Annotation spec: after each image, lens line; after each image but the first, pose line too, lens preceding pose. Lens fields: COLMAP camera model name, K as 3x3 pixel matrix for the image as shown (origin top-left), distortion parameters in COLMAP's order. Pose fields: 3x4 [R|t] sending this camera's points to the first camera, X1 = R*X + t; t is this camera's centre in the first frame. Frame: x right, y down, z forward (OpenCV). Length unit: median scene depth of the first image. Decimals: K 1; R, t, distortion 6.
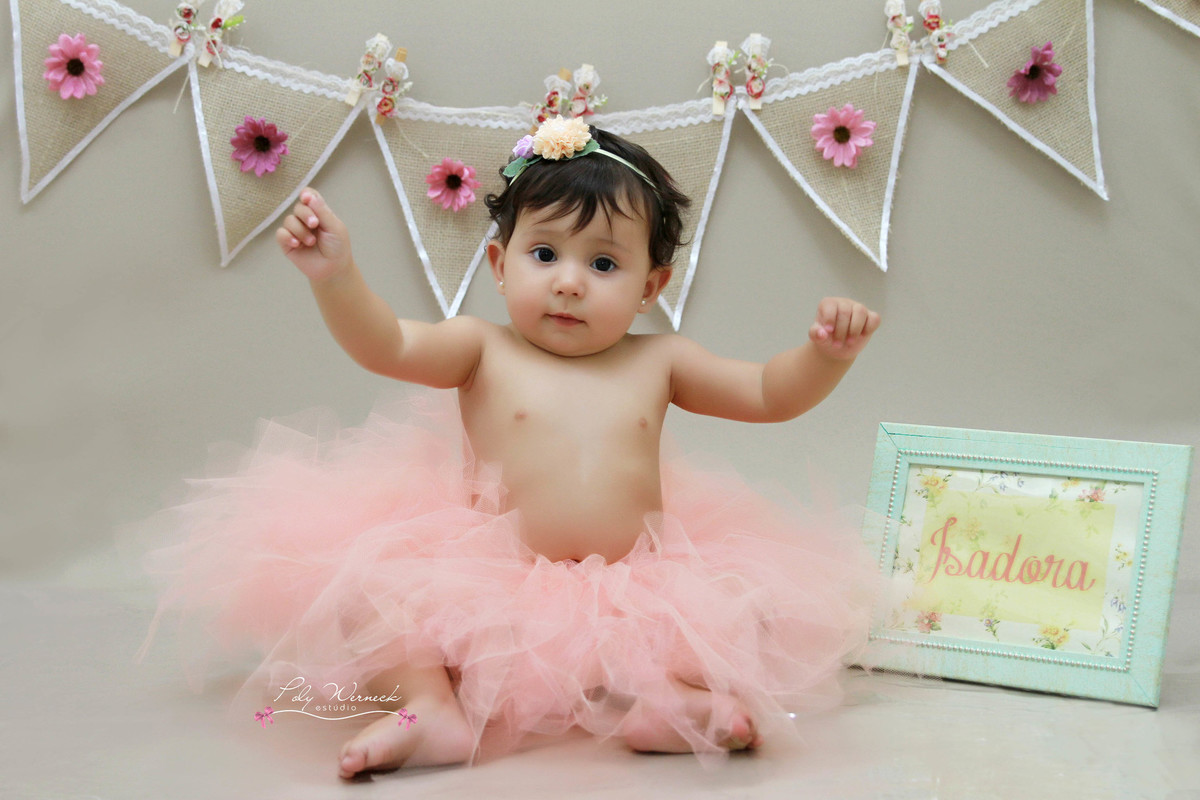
lens RADIAL K [[2178.7, 0, 600.0], [0, 2178.7, 400.0], [0, 0, 1]] dist [-0.223649, -0.154071]
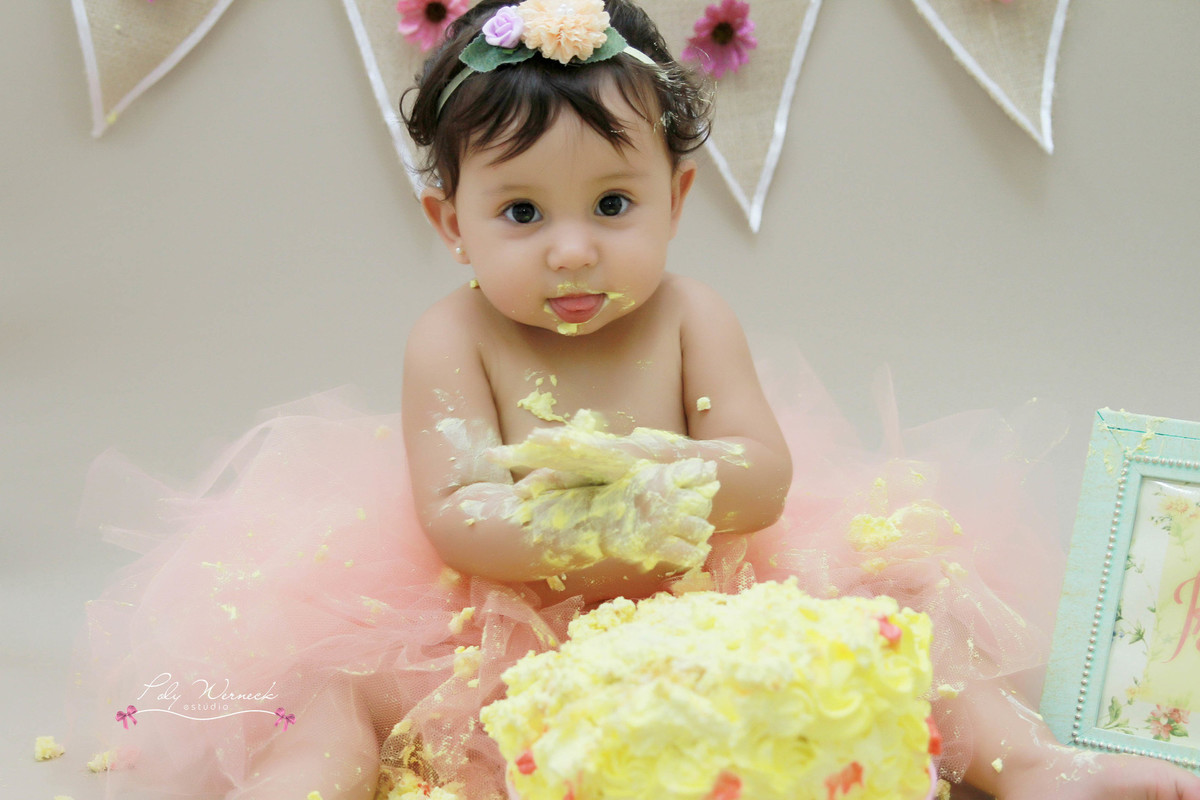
lens RADIAL K [[2275.0, 0, 599.2], [0, 2275.0, 563.8], [0, 0, 1]] dist [-0.189314, 0.145850]
pose [[0.999680, 0.012277, 0.022106, -0.029289], [-0.015500, 0.988242, 0.152111, -0.036922], [-0.019979, -0.152405, 0.988116, 0.270371]]
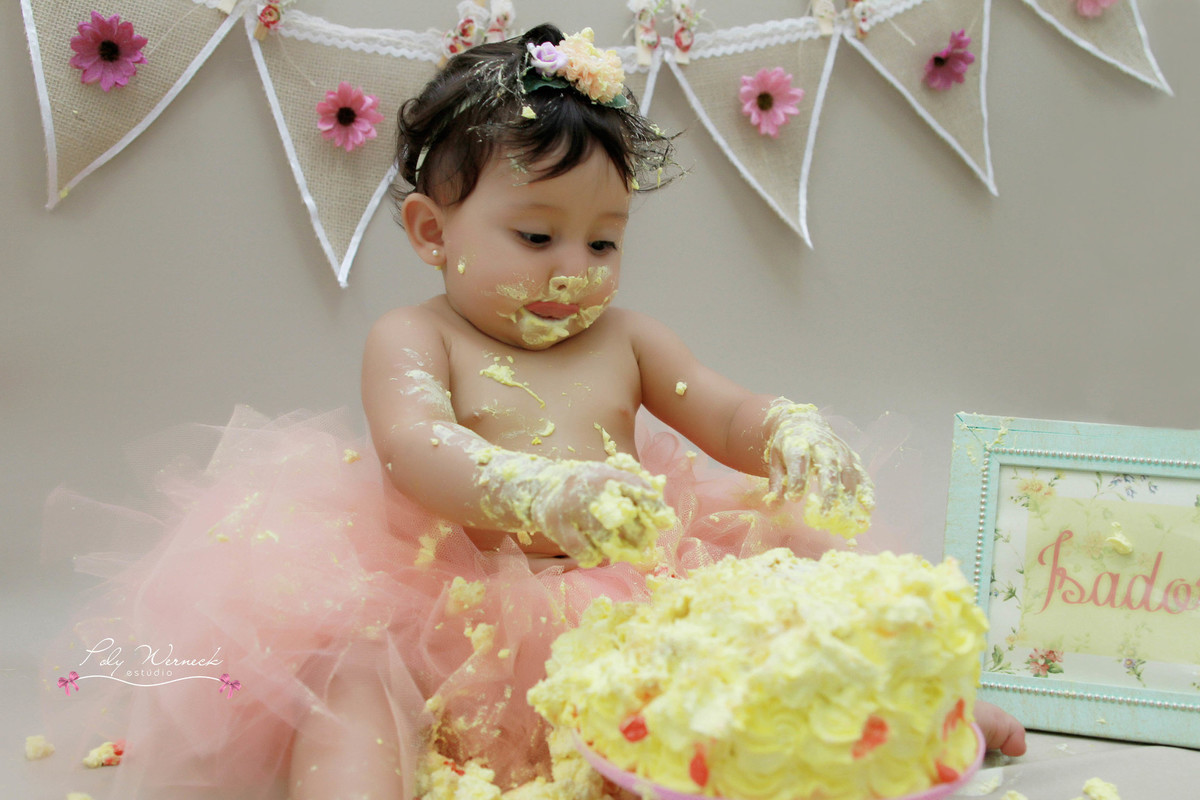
lens RADIAL K [[1410.2, 0, 742.8], [0, 1410.2, 465.6], [0, 0, 1]] dist [-0.222389, 0.135577]
pose [[0.940237, 0.001325, 0.340519, -0.102194], [-0.016657, 0.998974, 0.042104, 0.008381], [-0.340114, -0.045260, 0.939295, 0.449449]]
